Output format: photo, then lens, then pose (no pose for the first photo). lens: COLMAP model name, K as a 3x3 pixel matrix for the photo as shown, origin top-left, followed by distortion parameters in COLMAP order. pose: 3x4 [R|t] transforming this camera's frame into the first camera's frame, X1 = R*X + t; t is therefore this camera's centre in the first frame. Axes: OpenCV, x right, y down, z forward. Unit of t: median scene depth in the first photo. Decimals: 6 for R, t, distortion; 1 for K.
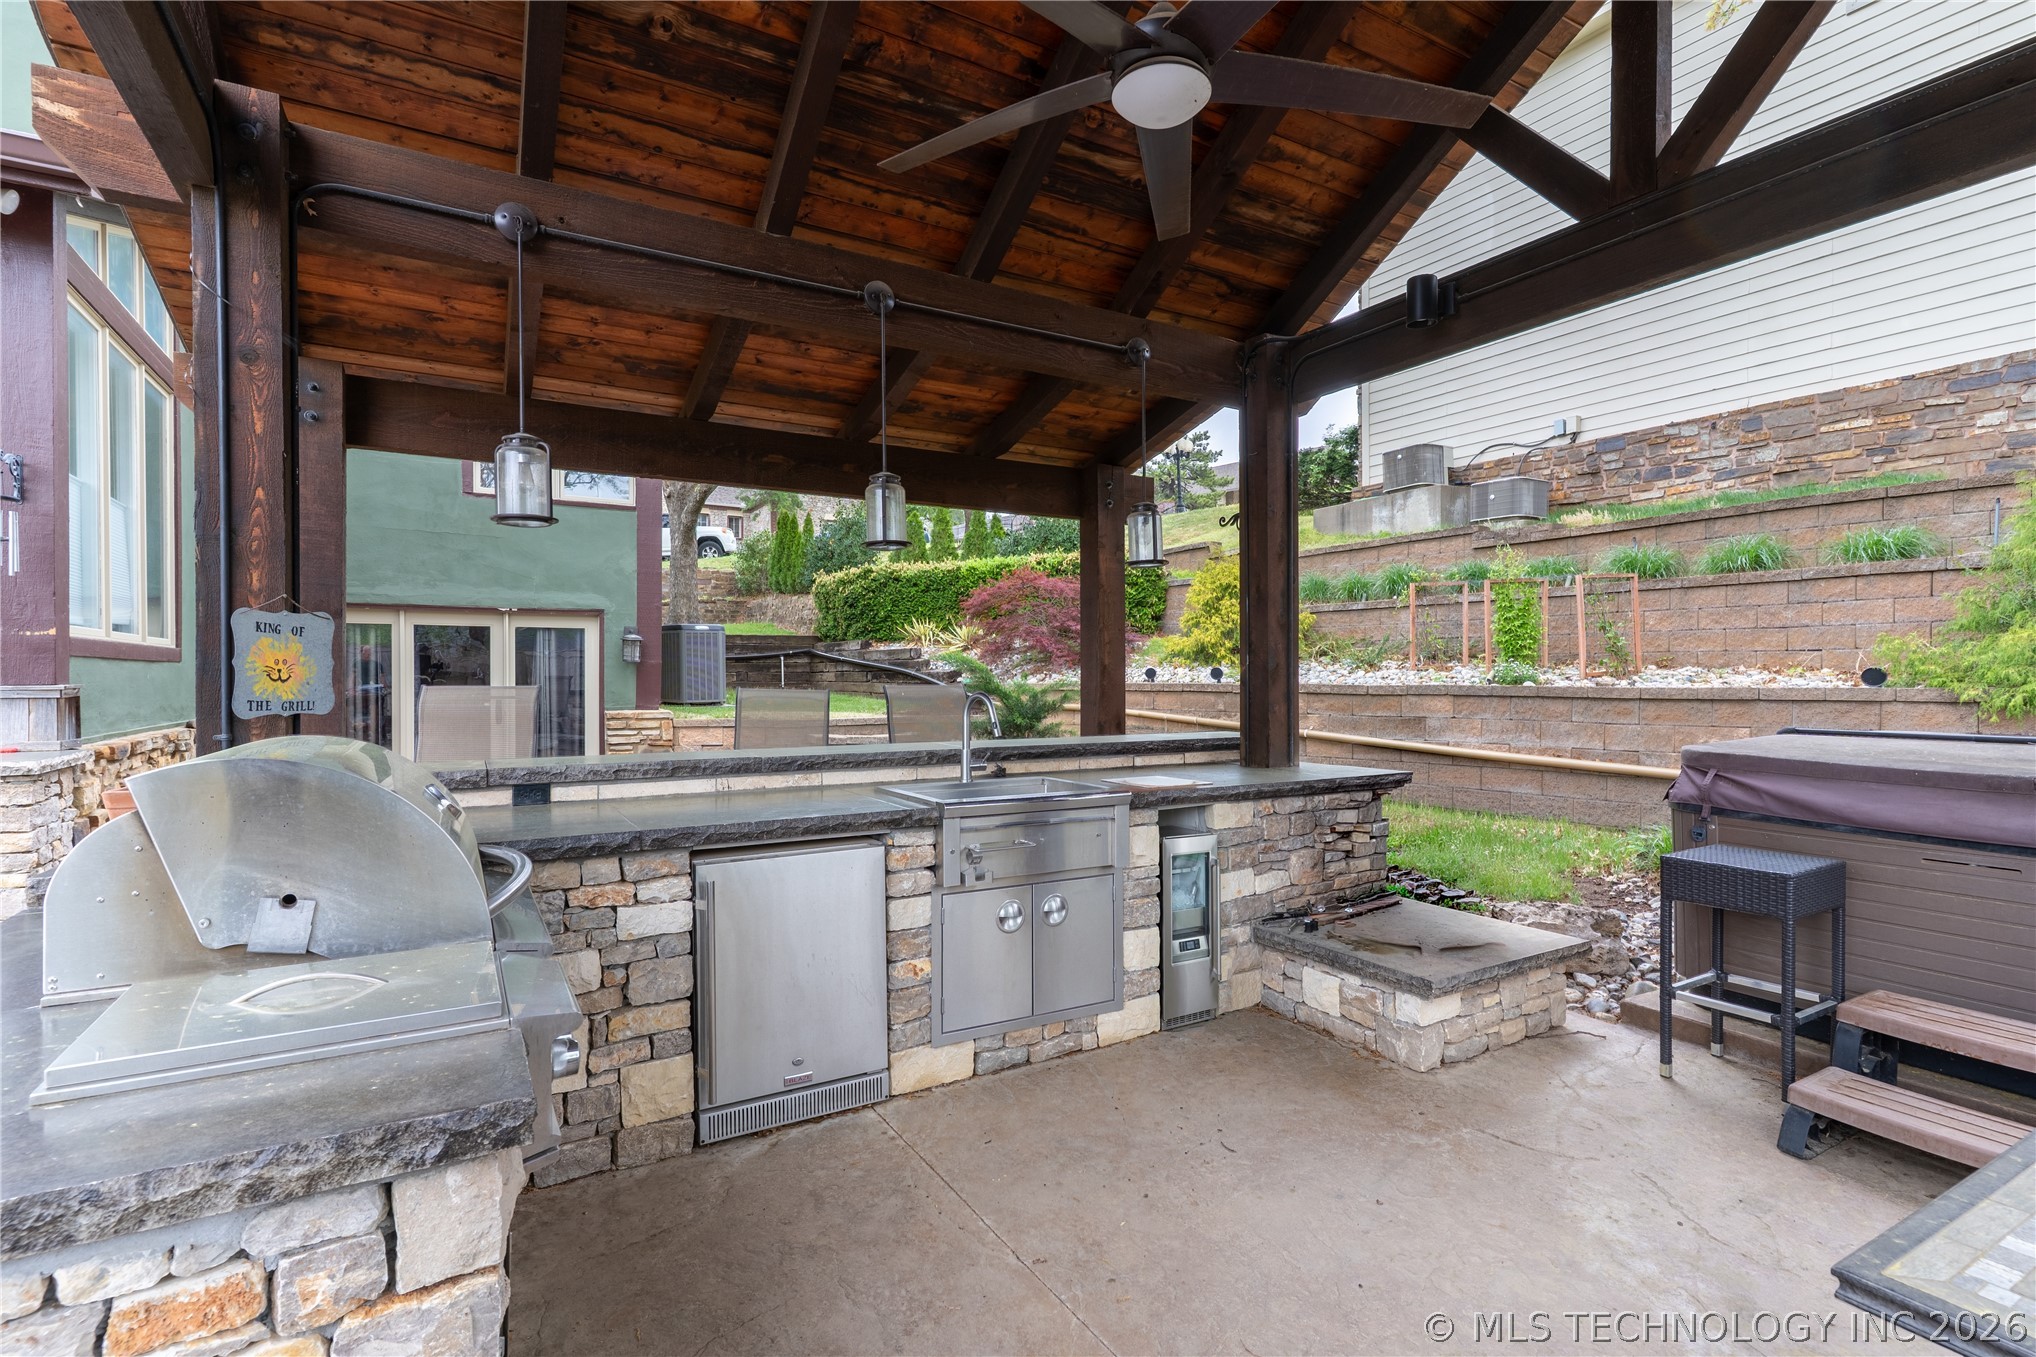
lens RADIAL K [[973.0, 0, 1019.8], [0, 973.0, 673.2], [0, 0, 1]] dist [-0.003447, 0.000627]
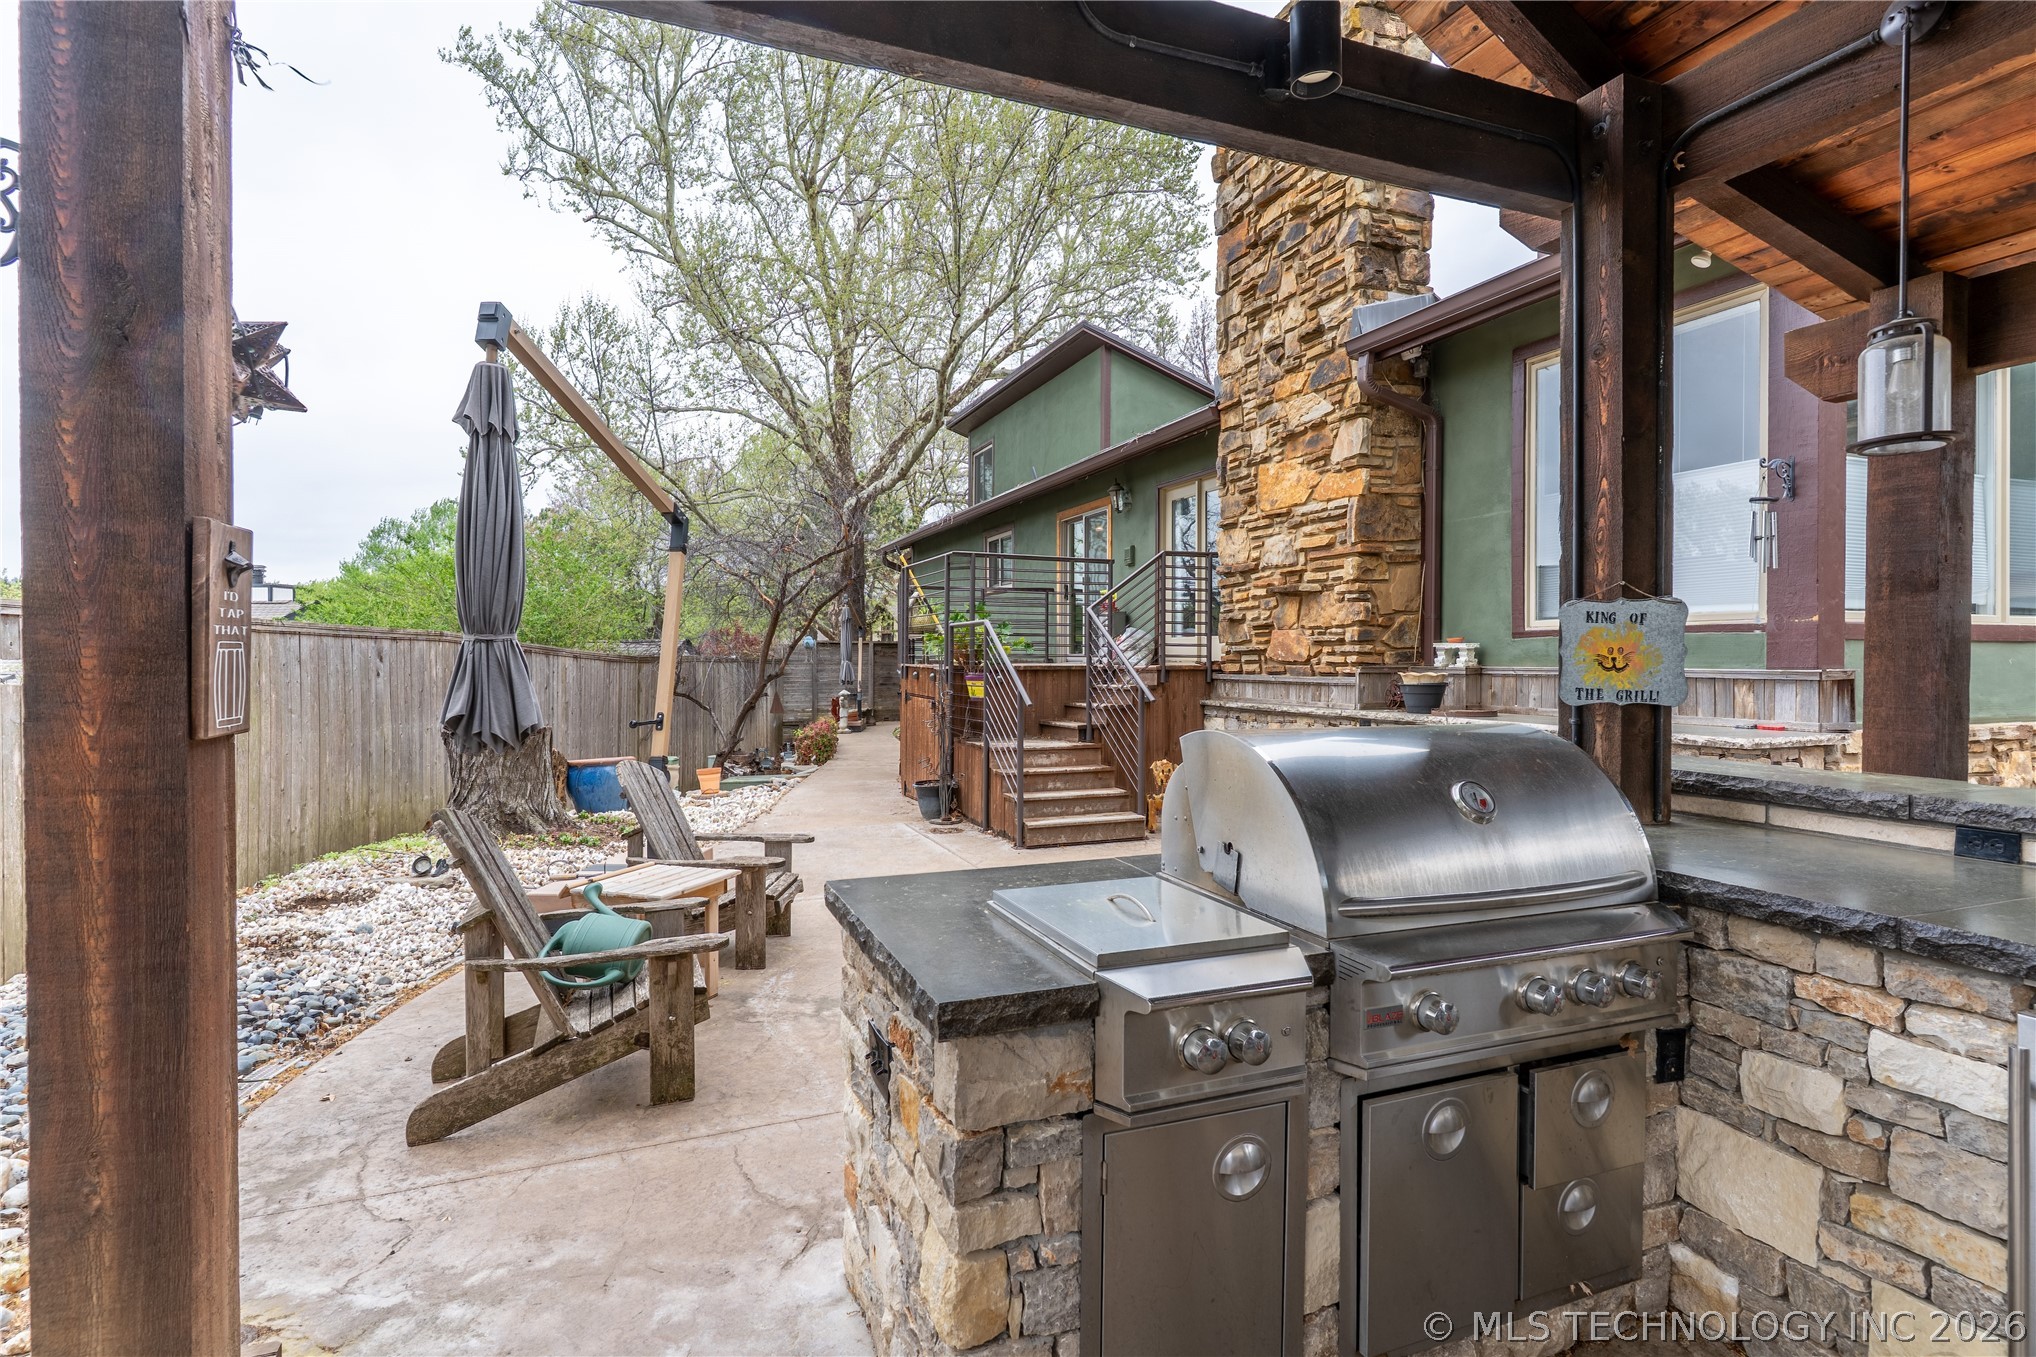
lens RADIAL K [[973.0, 0, 1011.1], [0, 973.0, 661.6], [0, 0, 1]] dist [-0.003447, 0.000627]
pose [[-0.143790, 0.005102, -0.989595, 0.224697], [0.004019, 0.999981, 0.004572, -0.005348], [0.989600, -0.003320, -0.143808, 0.389467]]
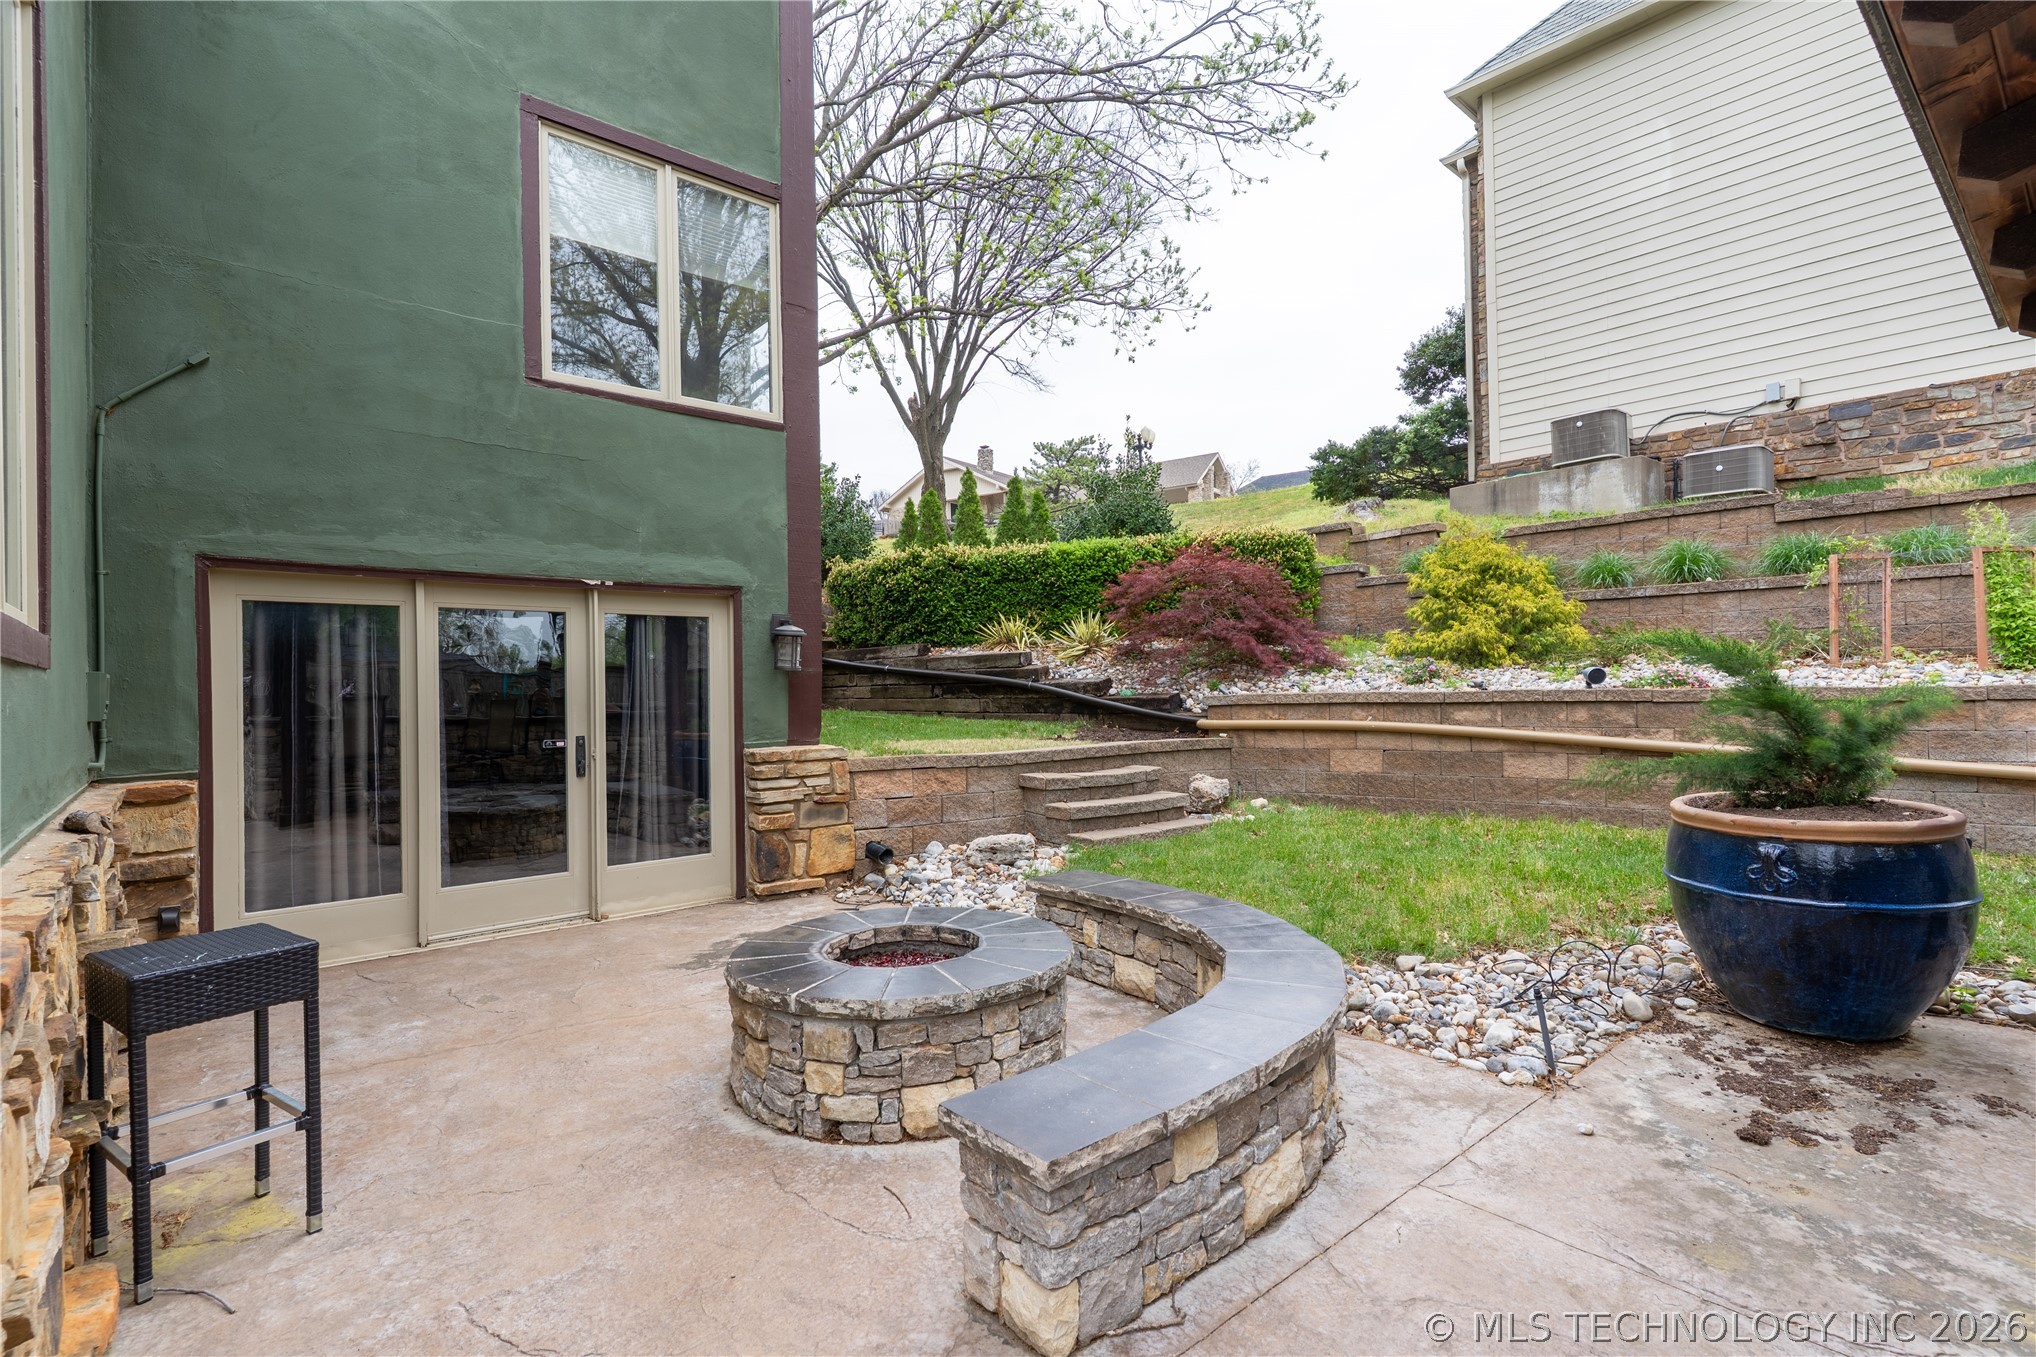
lens RADIAL K [[973.0, 0, 1023.6], [0, 973.0, 685.8], [0, 0, 1]] dist [-0.003447, 0.000627]
pose [[0.981572, -0.016054, 0.190418, -0.318037], [0.016212, 0.999868, 0.000727, 0.000277], [-0.190405, 0.002373, 0.981703, 0.306452]]
